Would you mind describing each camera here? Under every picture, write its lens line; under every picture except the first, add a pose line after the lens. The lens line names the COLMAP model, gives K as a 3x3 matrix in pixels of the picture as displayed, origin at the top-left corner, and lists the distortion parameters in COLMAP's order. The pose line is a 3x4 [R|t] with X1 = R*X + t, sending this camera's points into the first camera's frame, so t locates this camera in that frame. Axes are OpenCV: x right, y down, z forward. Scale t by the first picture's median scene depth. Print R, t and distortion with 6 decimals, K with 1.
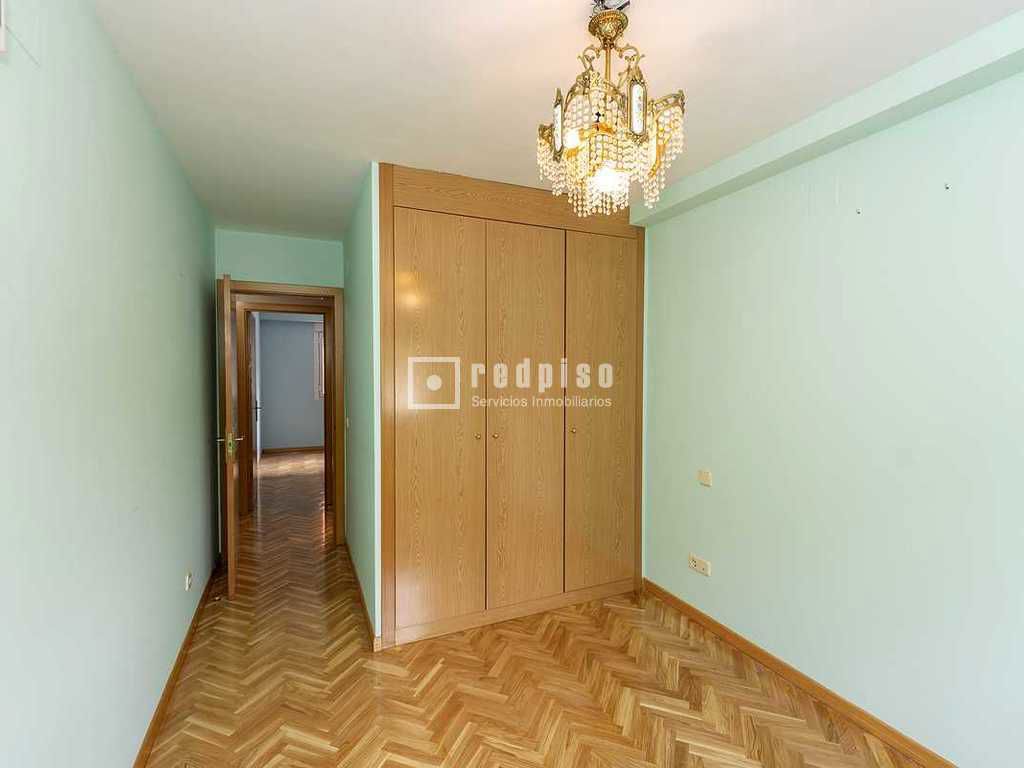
lens RADIAL K [[455.2, 0, 533.0], [0, 455.2, 383.8], [0, 0, 1]] dist [0.011281, -0.003959]
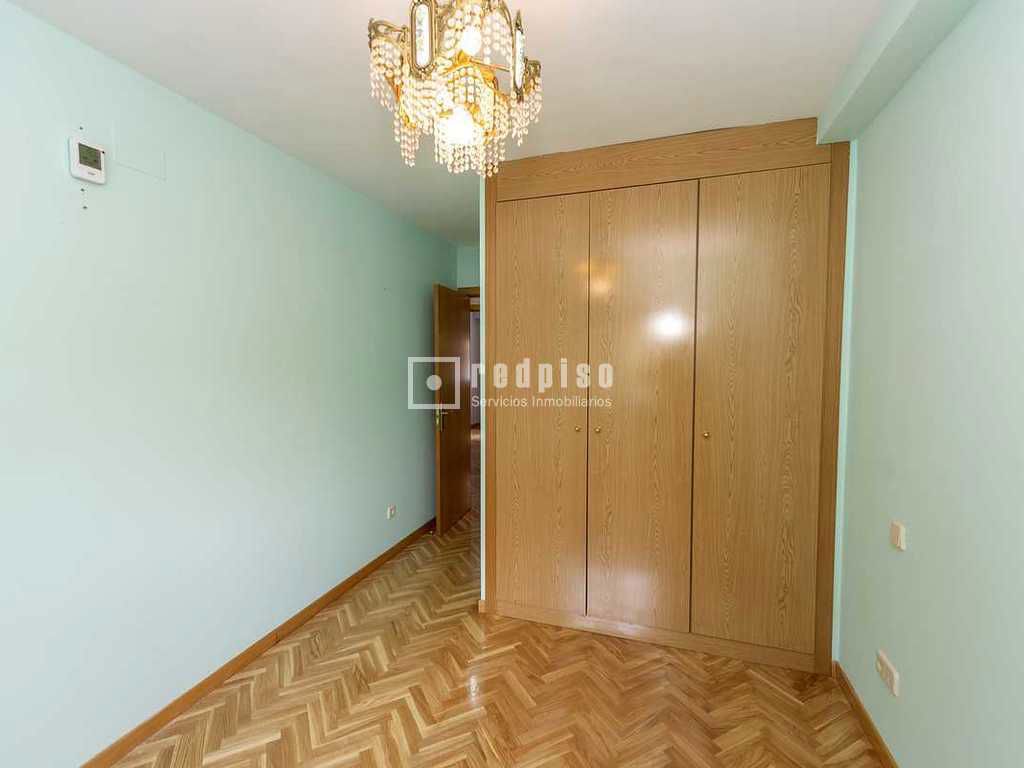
lens RADIAL K [[455.2, 0, 512.7], [0, 455.2, 382.7], [0, 0, 1]] dist [0.011281, -0.003959]
pose [[0.749071, 0.033156, -0.661659, 0.457718], [-0.016642, 0.999373, 0.031239, -0.007745], [0.662280, -0.012389, 0.749154, 0.243870]]
